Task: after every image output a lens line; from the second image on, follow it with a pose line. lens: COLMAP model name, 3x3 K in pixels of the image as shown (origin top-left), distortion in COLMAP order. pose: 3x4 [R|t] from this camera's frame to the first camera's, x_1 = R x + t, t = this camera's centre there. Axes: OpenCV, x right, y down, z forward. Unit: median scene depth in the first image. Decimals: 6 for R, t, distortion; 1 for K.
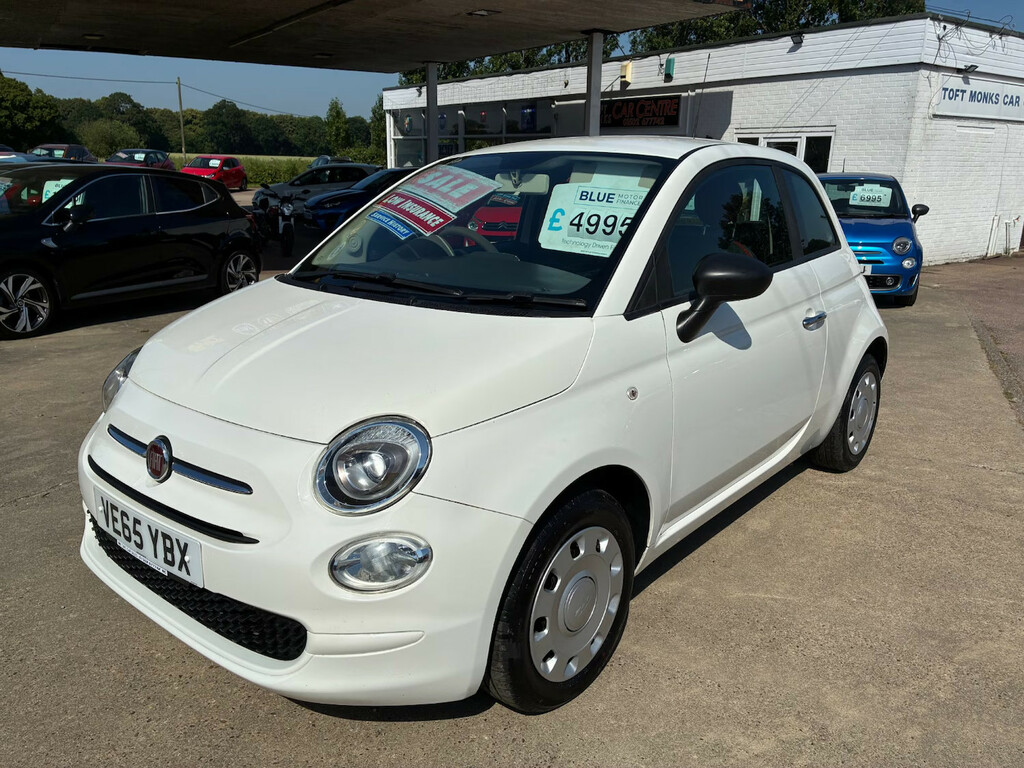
lens RADIAL K [[793.2, 0, 521.5], [0, 793.2, 387.4], [0, 0, 1]] dist [0.070281, -0.084724]
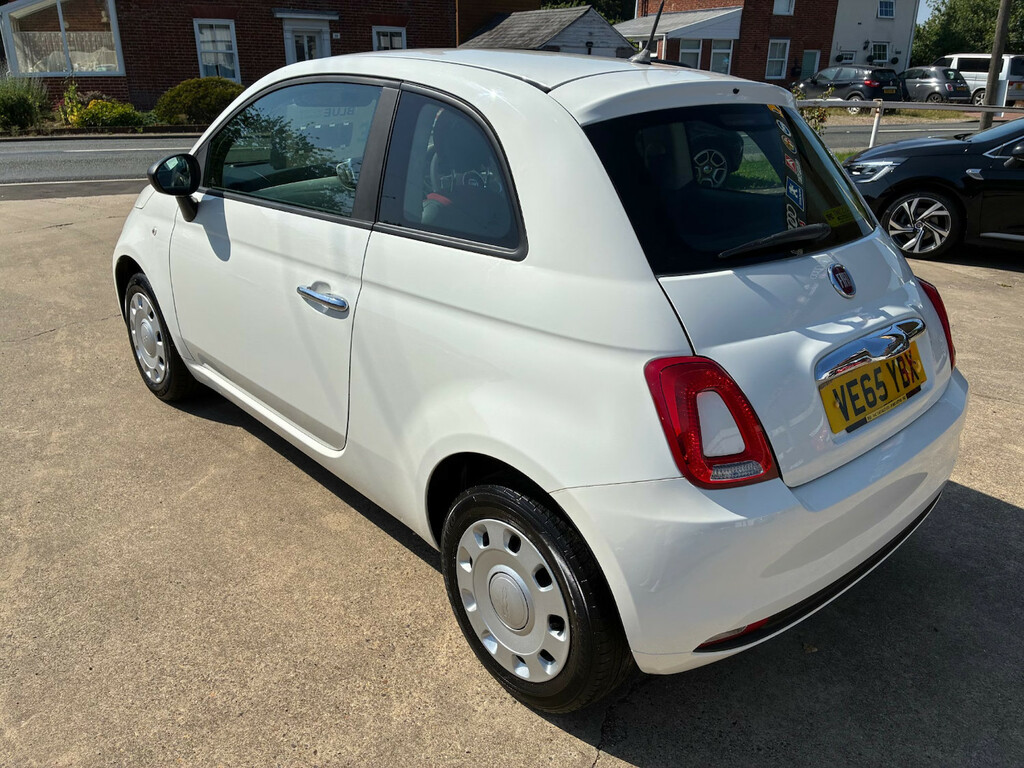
lens RADIAL K [[793.2, 0, 514.5], [0, 793.2, 383.3], [0, 0, 1]] dist [0.070281, -0.084724]
pose [[-0.144645, 0.354908, -0.923644, 0.485698], [-0.293091, 0.876203, 0.382577, -0.162997], [0.945080, 0.326049, -0.022718, 0.559431]]
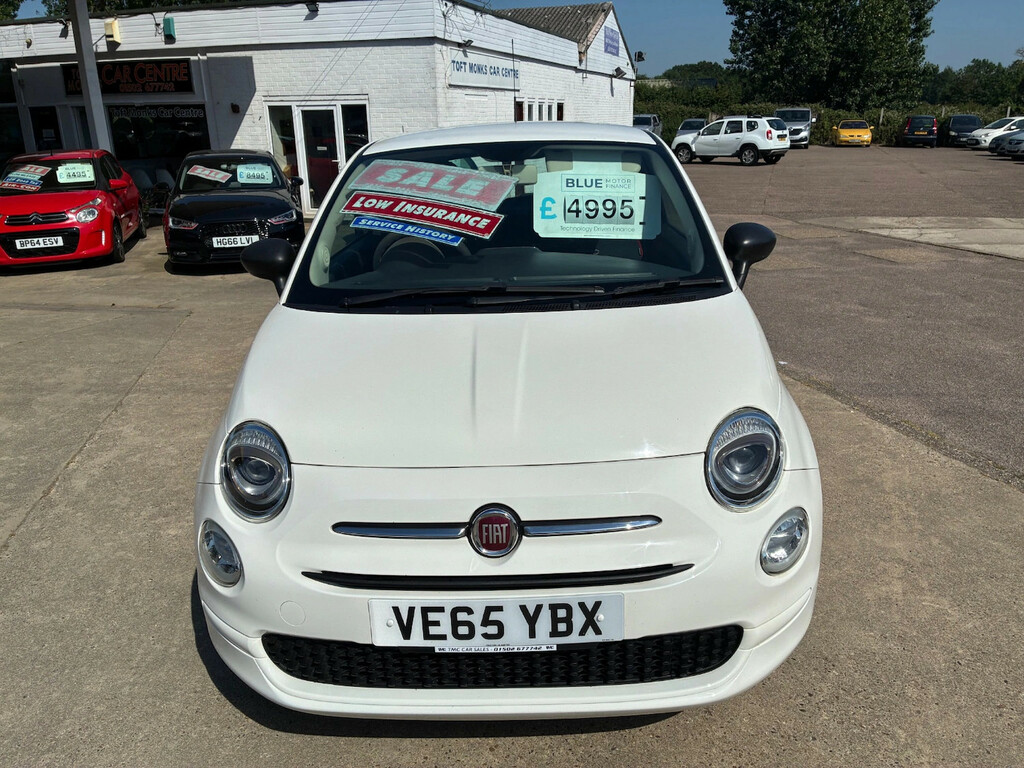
lens RADIAL K [[793.2, 0, 521.7], [0, 793.2, 384.5], [0, 0, 1]] dist [0.070281, -0.084724]
pose [[0.774438, -0.224577, 0.591448, -0.266557], [0.200646, 0.973799, 0.107034, -0.044317], [-0.599989, 0.035780, 0.799208, 0.087337]]
